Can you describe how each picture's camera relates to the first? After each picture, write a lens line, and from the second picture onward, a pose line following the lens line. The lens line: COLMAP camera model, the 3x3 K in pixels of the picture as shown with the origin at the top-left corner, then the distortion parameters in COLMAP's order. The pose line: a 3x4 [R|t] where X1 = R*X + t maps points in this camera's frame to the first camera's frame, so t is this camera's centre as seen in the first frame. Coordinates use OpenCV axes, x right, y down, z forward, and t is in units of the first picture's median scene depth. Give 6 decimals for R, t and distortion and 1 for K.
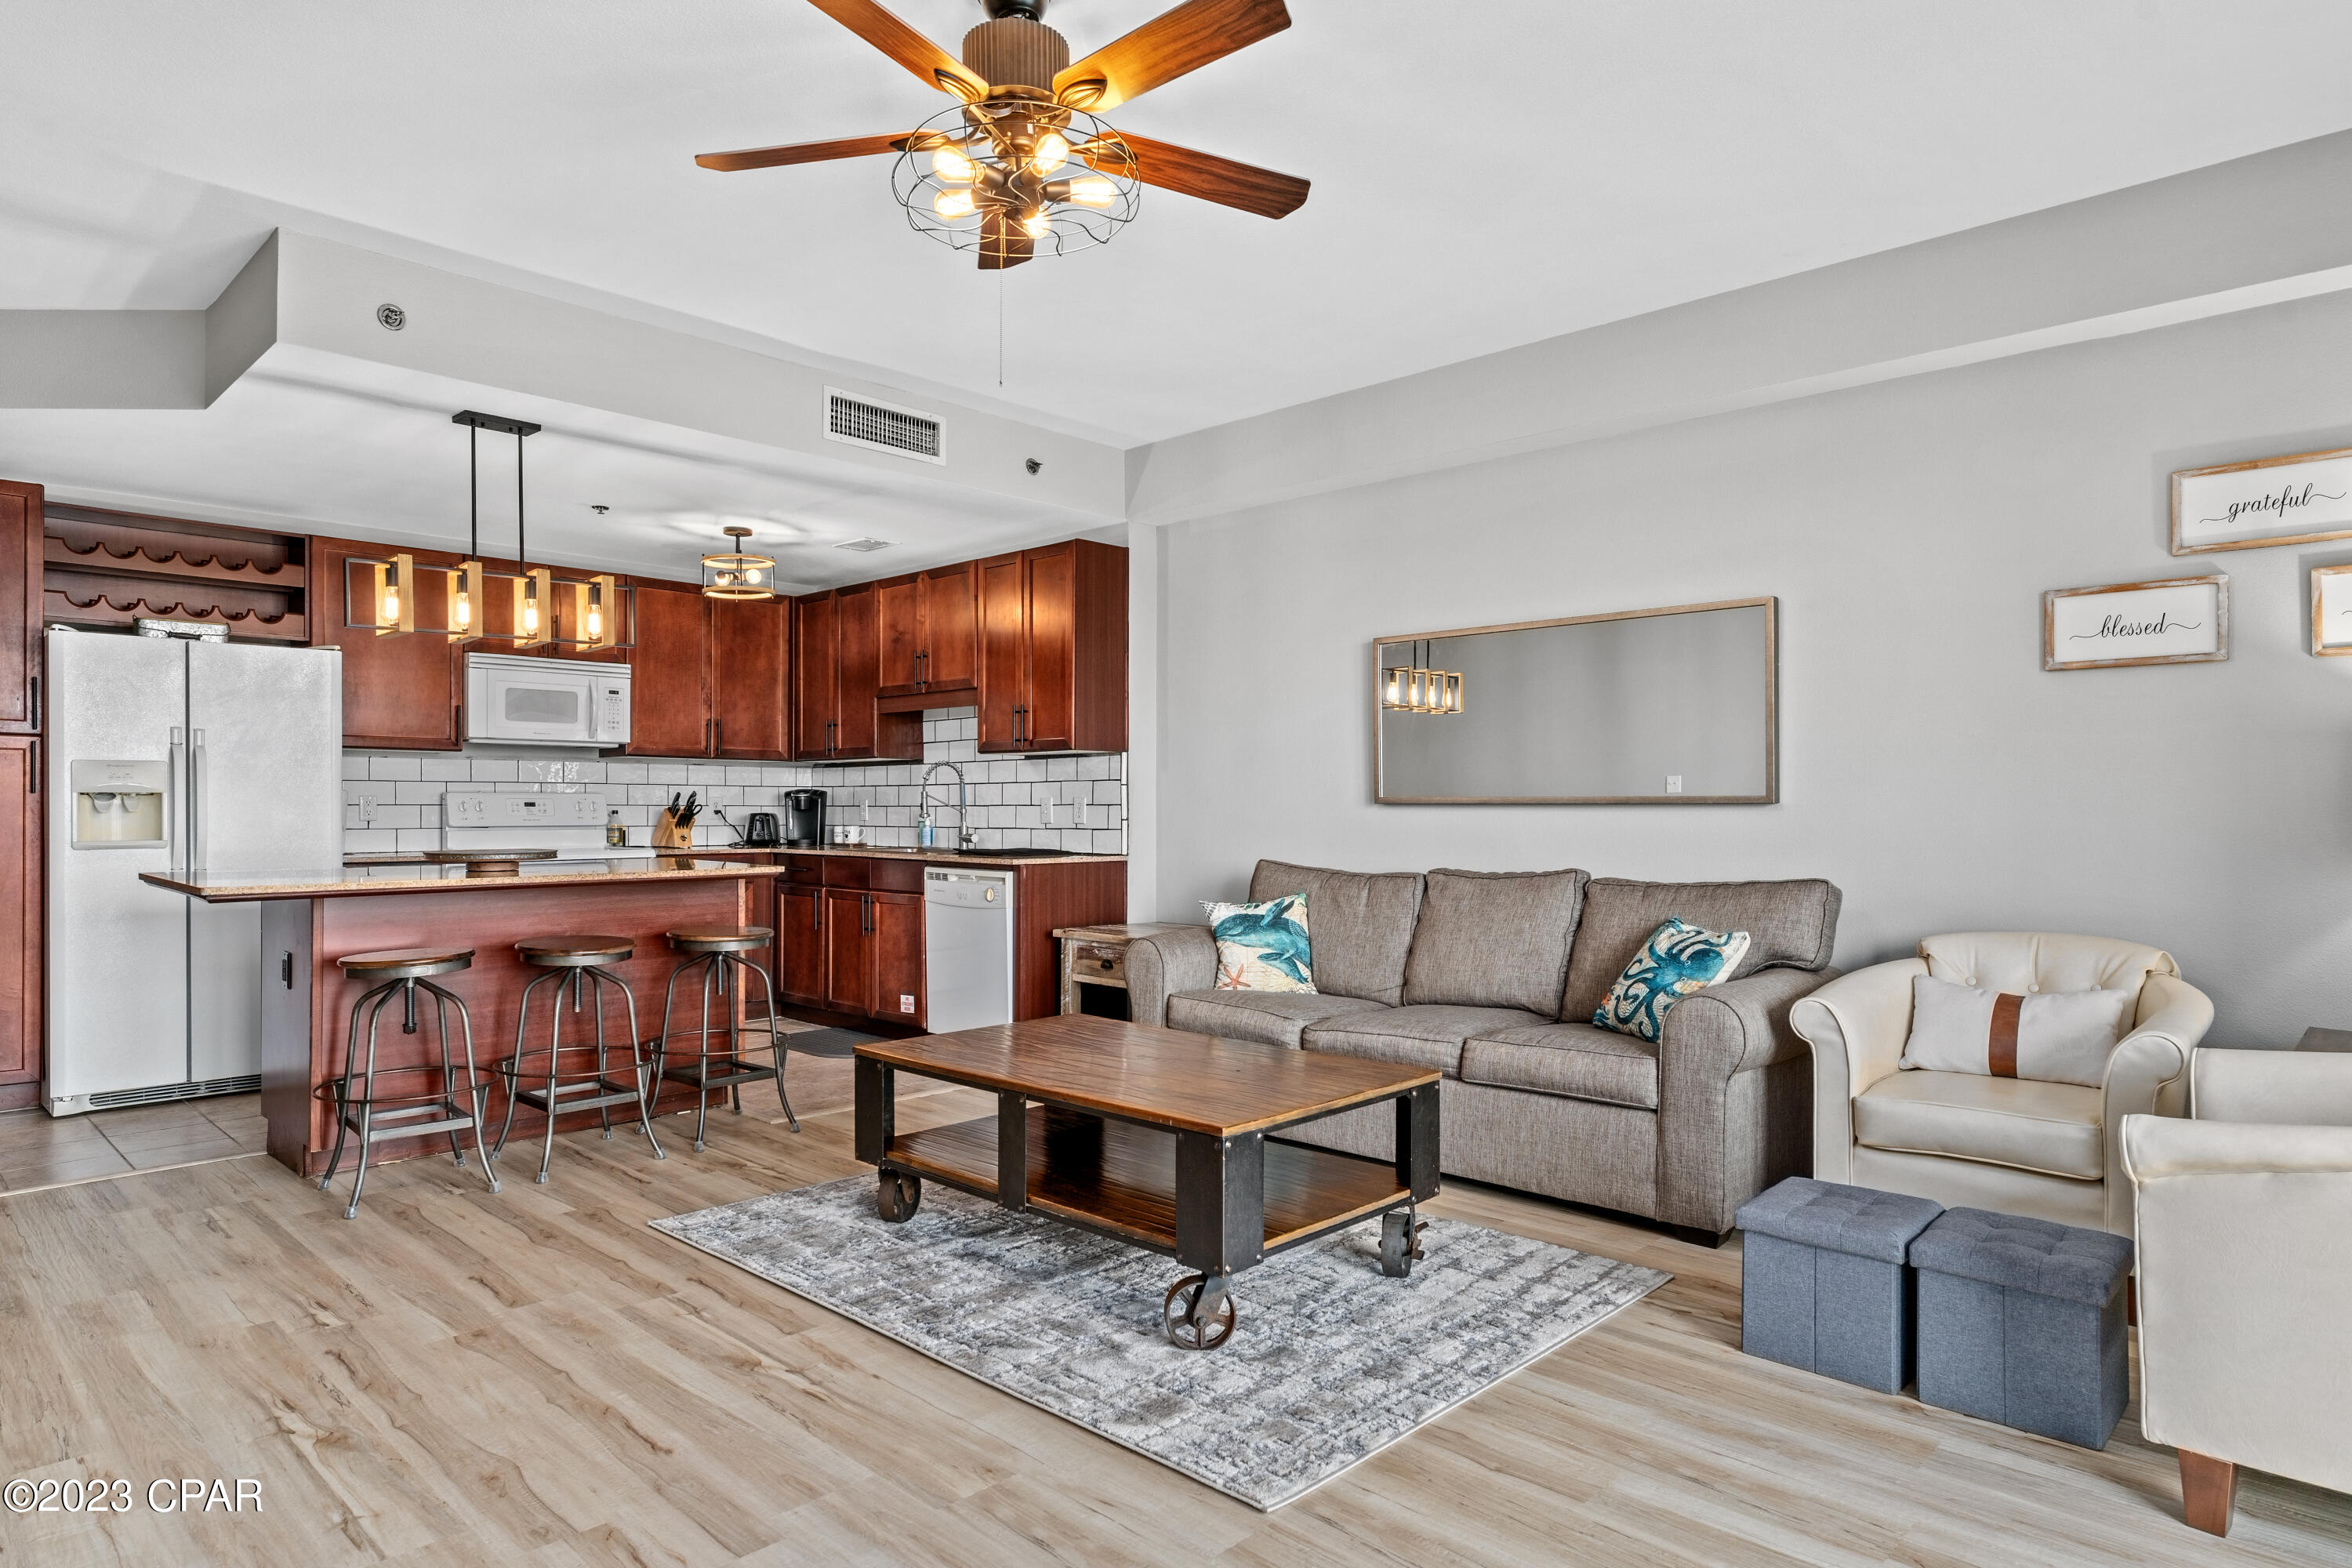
lens RADIAL K [[1338.8, 0, 1164.3], [0, 1338.8, 802.0], [0, 0, 1]] dist [0.000418, -0.000397]
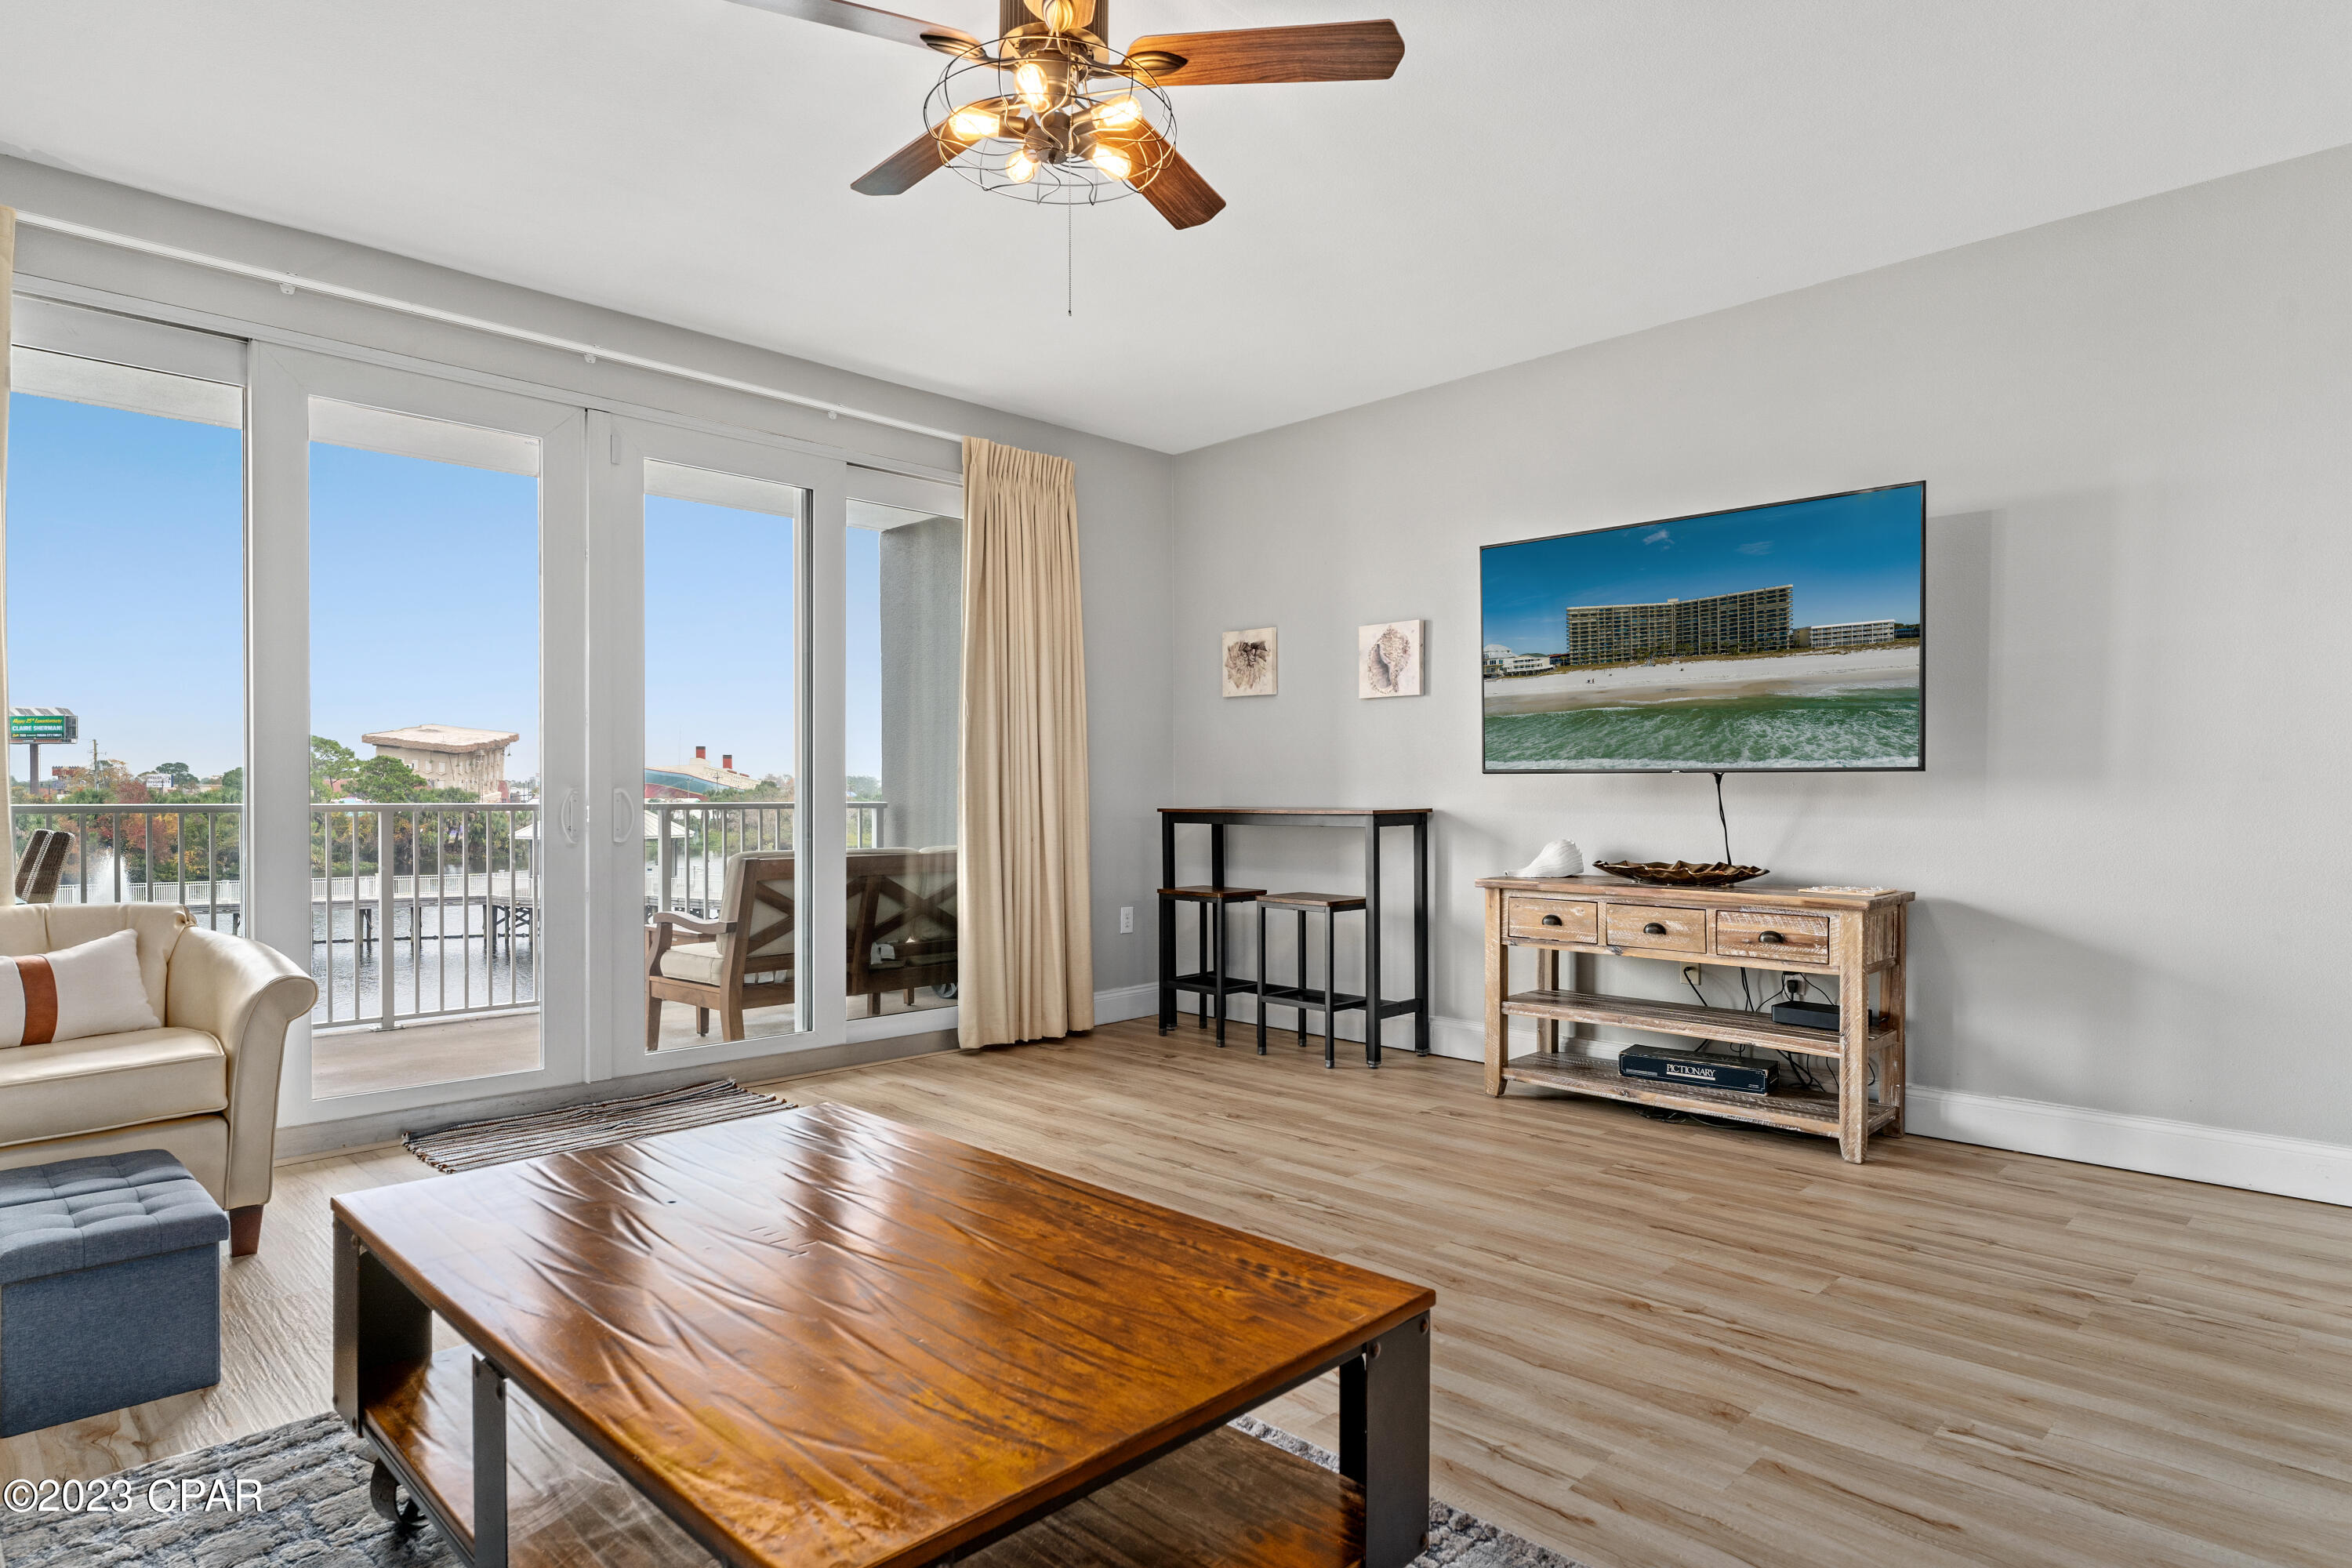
lens RADIAL K [[1297.7, 0, 1168.8], [0, 1297.7, 804.6], [0, 0, 1]] dist [-0.001001, 0.000058]
pose [[-0.999860, -0.000425, 0.016746, -0.163494], [-0.000370, 0.999994, 0.003300, 0.025739], [-0.016748, 0.003294, -0.999854, 1.508530]]
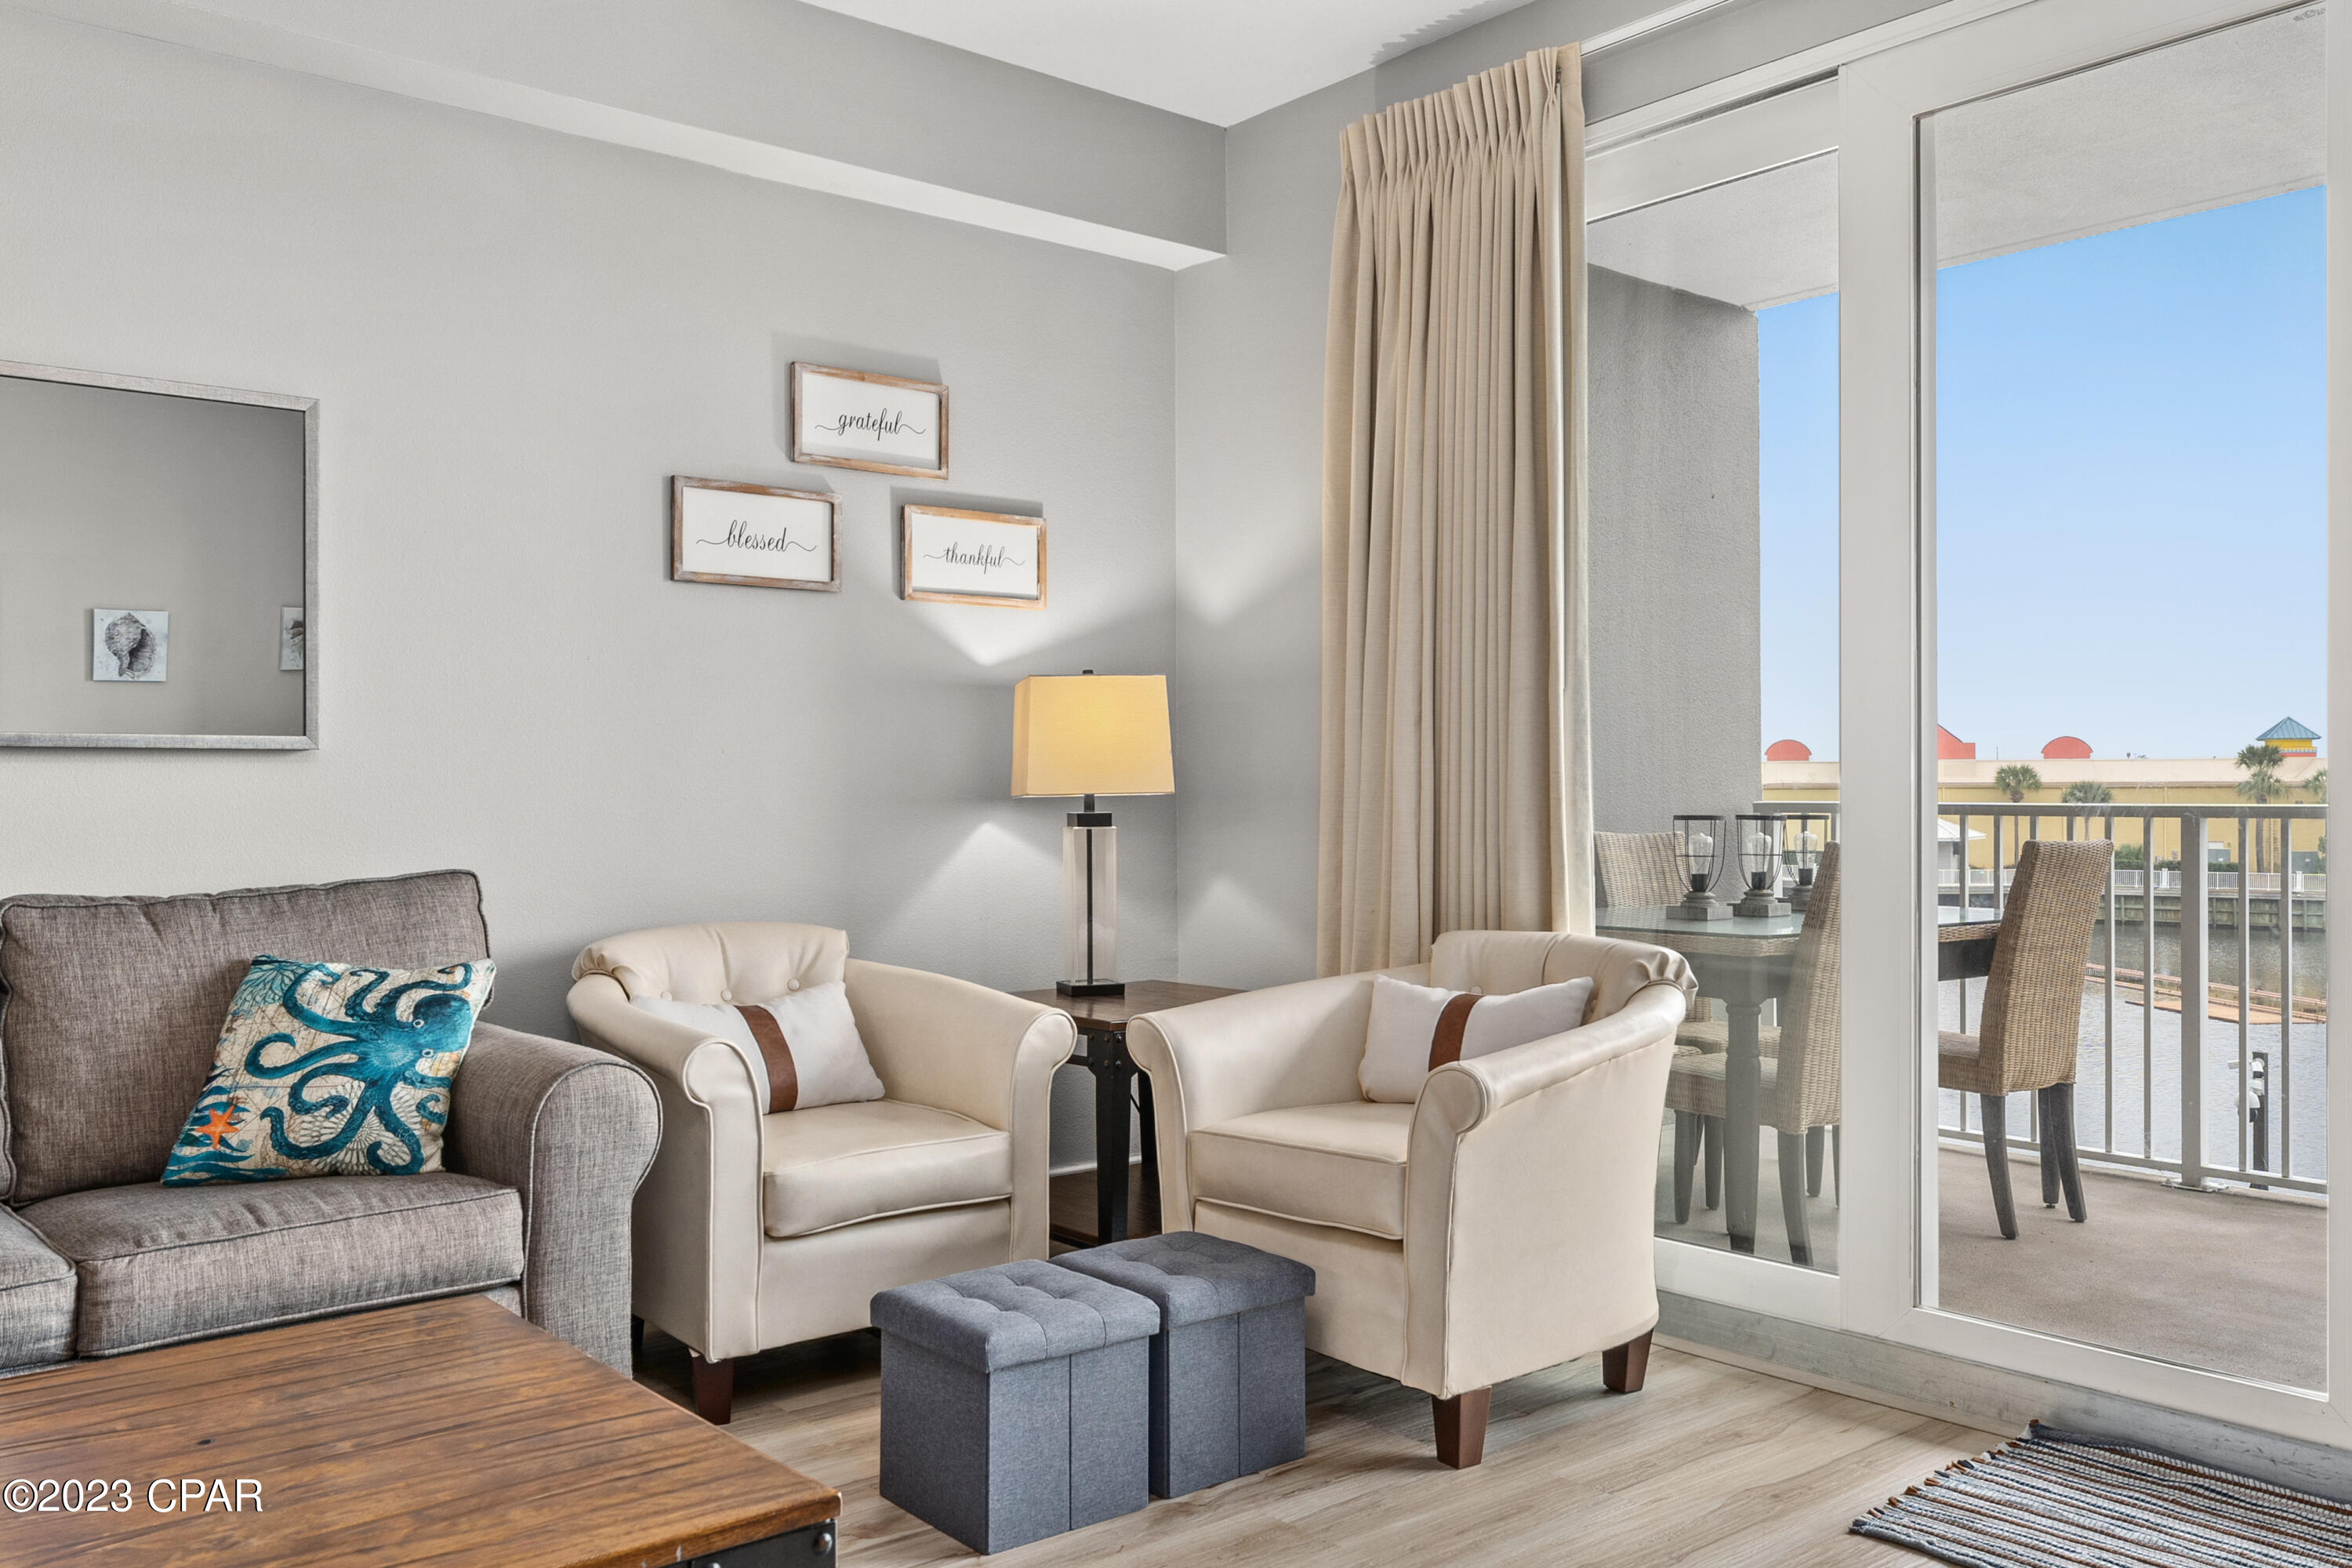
lens RADIAL K [[1891.0, 0, 1151.7], [0, 1891.0, 784.7], [0, 0, 1]] dist [0.003405, -0.003279]
pose [[0.115049, 0.004071, 0.993352, -0.411526], [-0.001539, 0.999991, -0.003920, 0.023980], [-0.993359, -0.001078, 0.115054, 0.666035]]
